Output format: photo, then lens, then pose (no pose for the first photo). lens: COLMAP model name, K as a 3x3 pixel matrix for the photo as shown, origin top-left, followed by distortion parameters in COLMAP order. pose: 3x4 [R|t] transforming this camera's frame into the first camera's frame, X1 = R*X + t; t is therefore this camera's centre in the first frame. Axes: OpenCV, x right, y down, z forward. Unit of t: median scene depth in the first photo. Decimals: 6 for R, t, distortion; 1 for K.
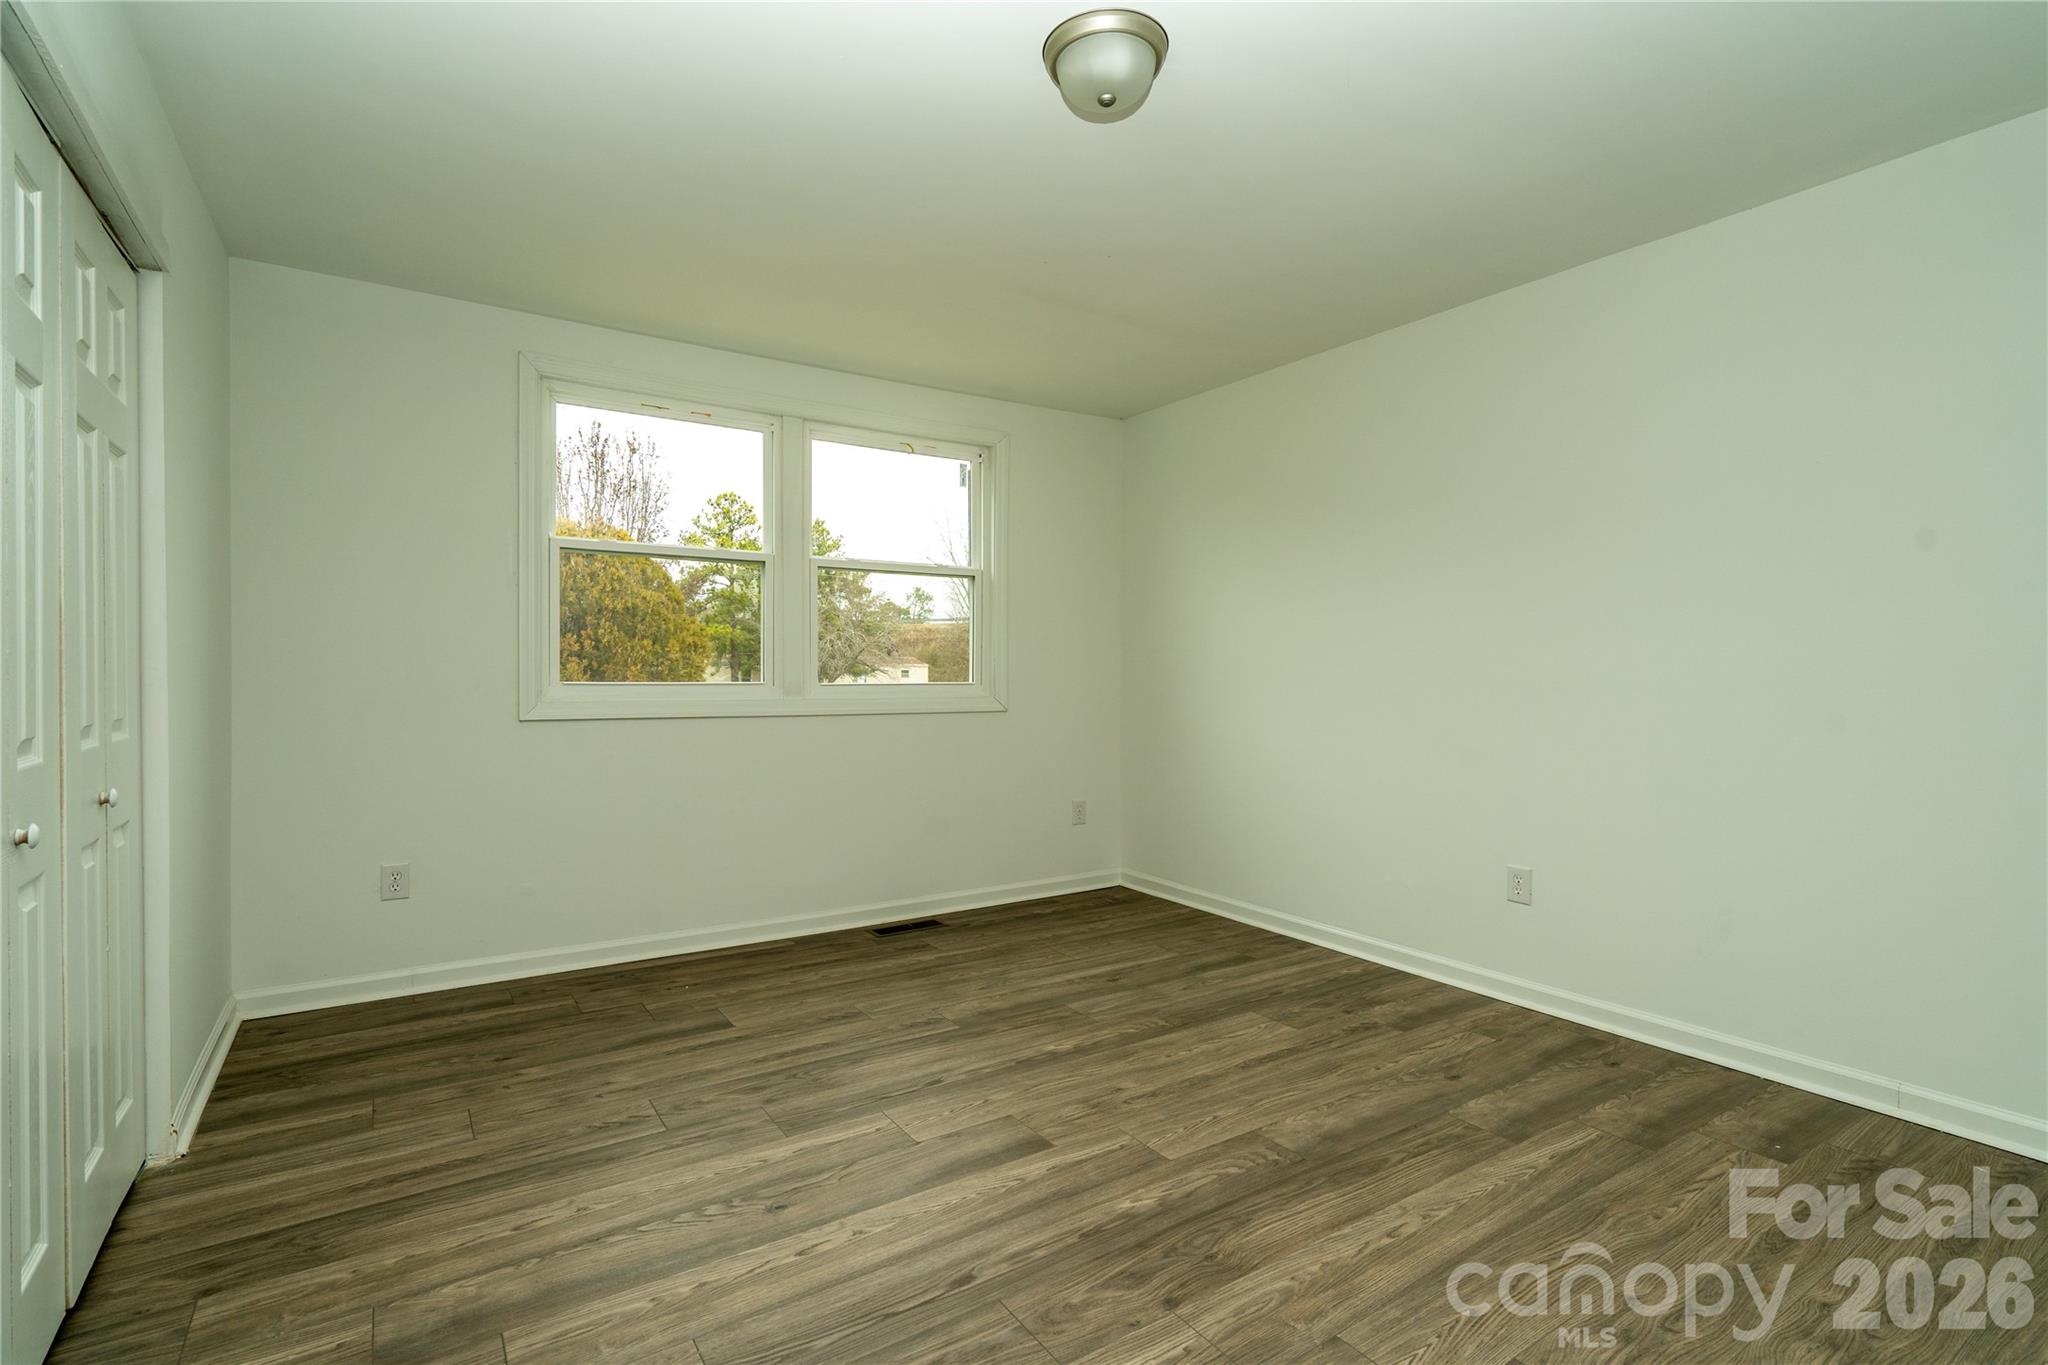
lens RADIAL K [[941.7, 0, 1021.4], [0, 941.7, 679.3], [0, 0, 1]] dist [-0.013283, 0.006167]
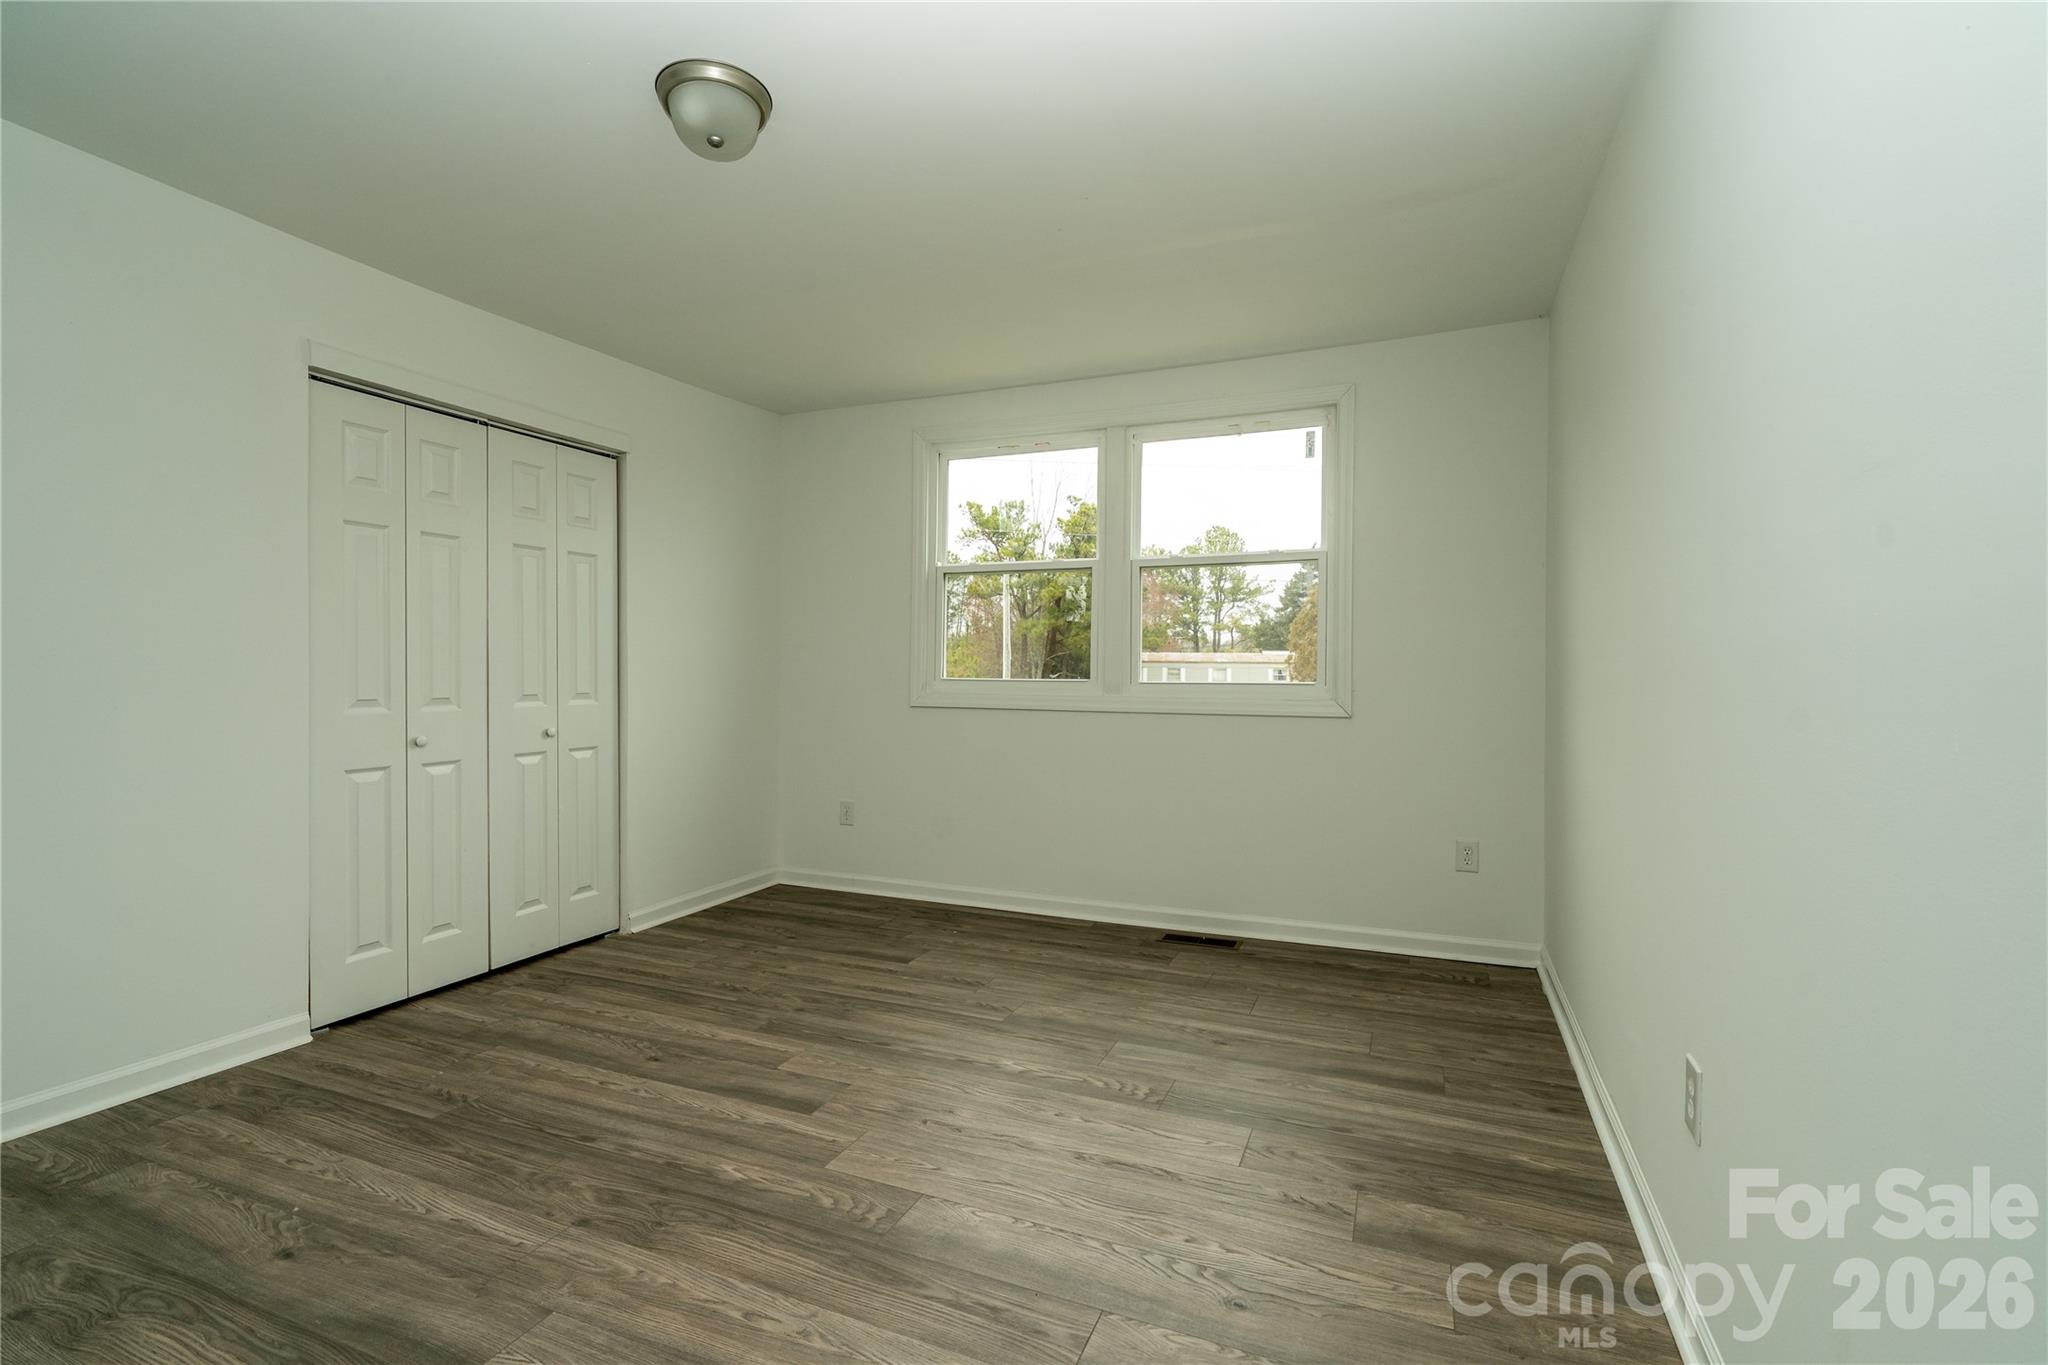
lens RADIAL K [[941.7, 0, 1021.4], [0, 941.7, 679.3], [0, 0, 1]] dist [-0.013283, 0.006167]
pose [[0.559303, 0.009626, -0.828907, 0.746639], [-0.010023, 0.999938, 0.004849, -0.001852], [0.828902, 0.005596, 0.559365, 0.430345]]
